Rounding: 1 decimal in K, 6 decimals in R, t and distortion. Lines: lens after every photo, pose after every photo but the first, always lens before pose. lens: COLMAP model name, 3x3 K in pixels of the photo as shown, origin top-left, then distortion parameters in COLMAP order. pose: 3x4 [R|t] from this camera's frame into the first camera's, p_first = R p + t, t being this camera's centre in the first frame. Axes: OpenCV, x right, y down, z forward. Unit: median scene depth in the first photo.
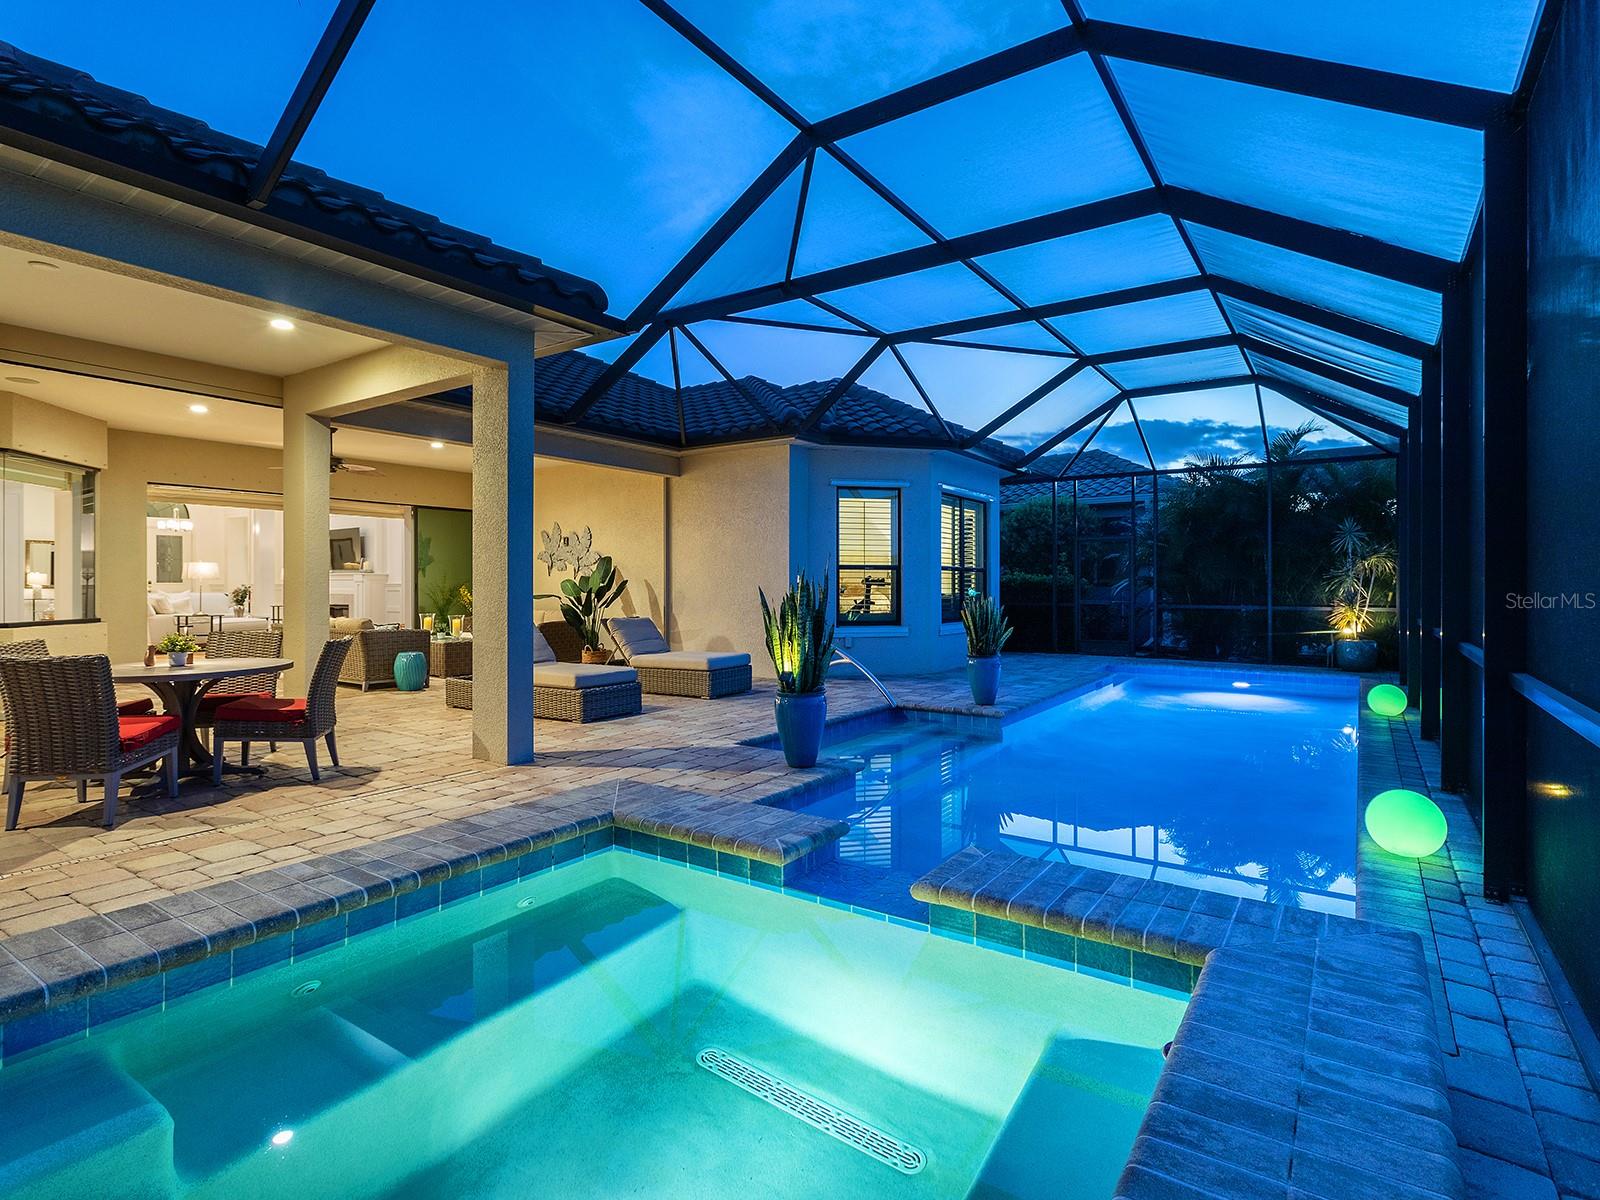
lens RADIAL K [[801.1, 0, 808.0], [0, 801.1, 586.4], [0, 0, 1]] dist [-0.021114, -0.000095]
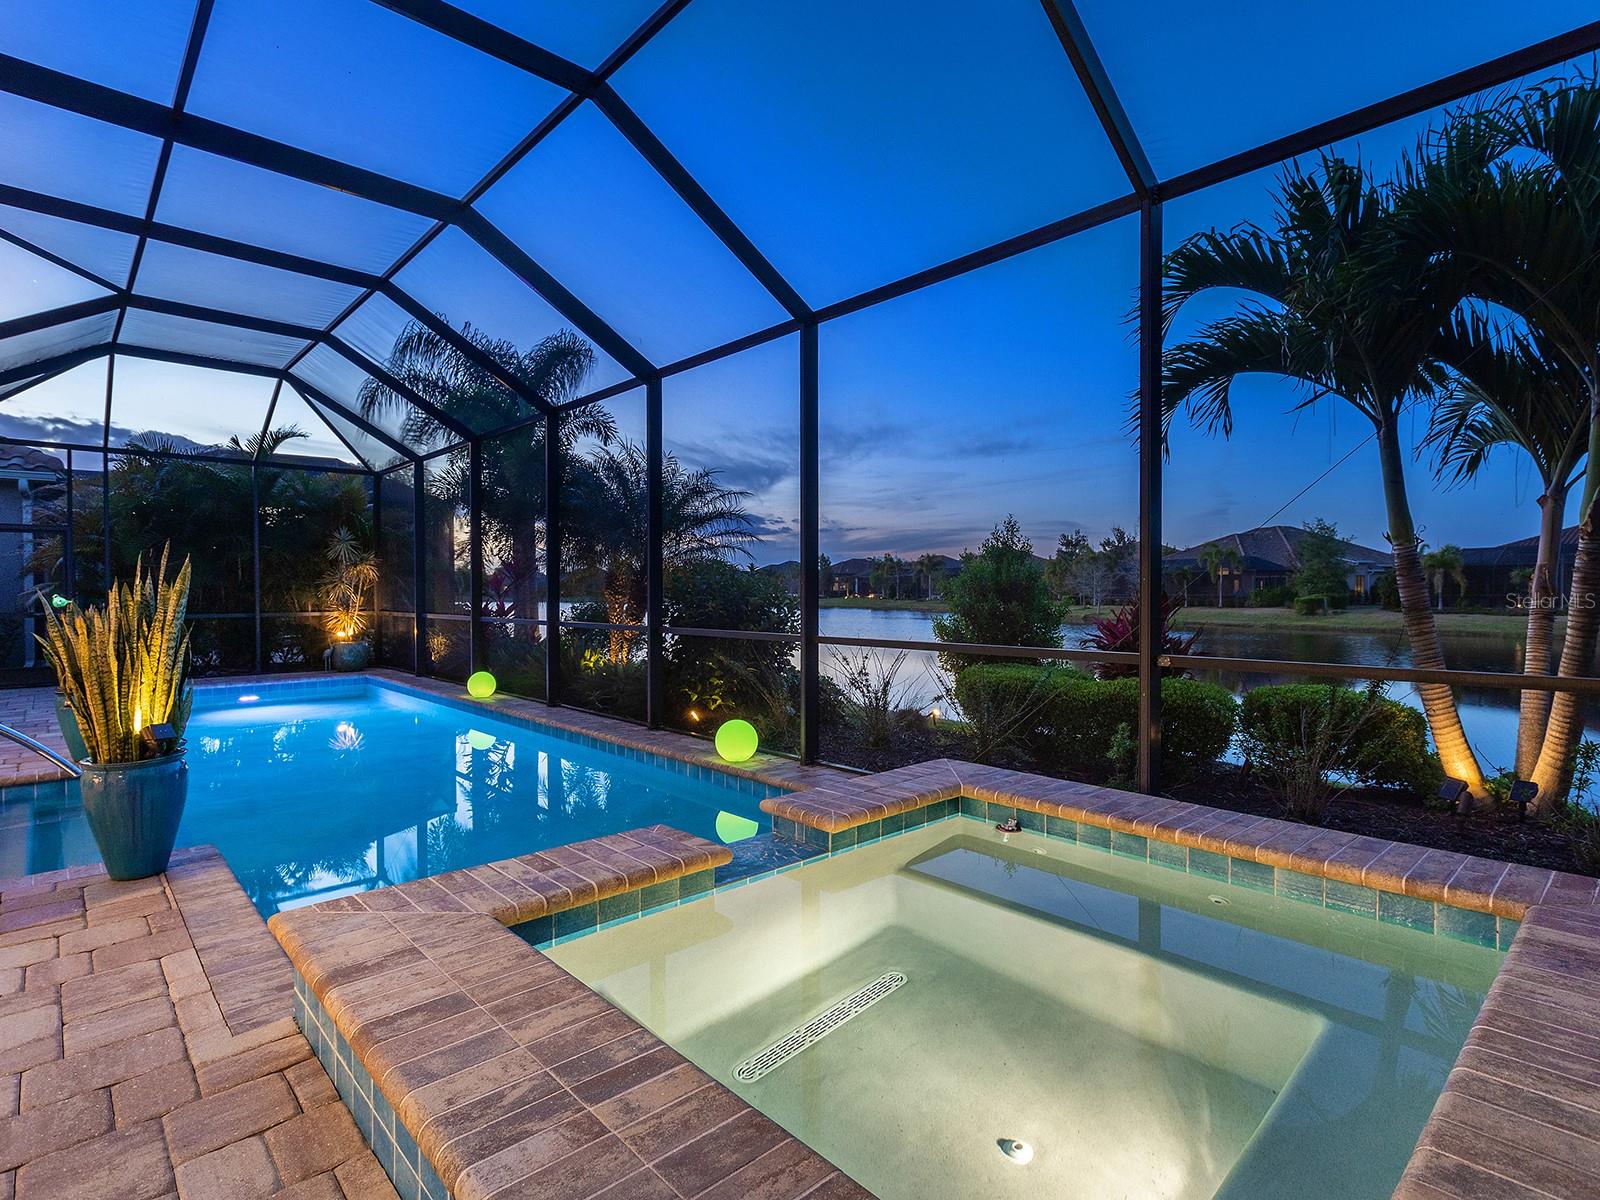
lens RADIAL K [[811.5, 0, 810.6], [0, 811.5, 607.1], [0, 0, 1]] dist [0.003540, -0.000320]
pose [[0.225575, -0.021152, 0.973996, -0.644268], [0.003629, 0.999776, 0.020871, -0.000476], [-0.974219, -0.001173, 0.225601, 0.415878]]
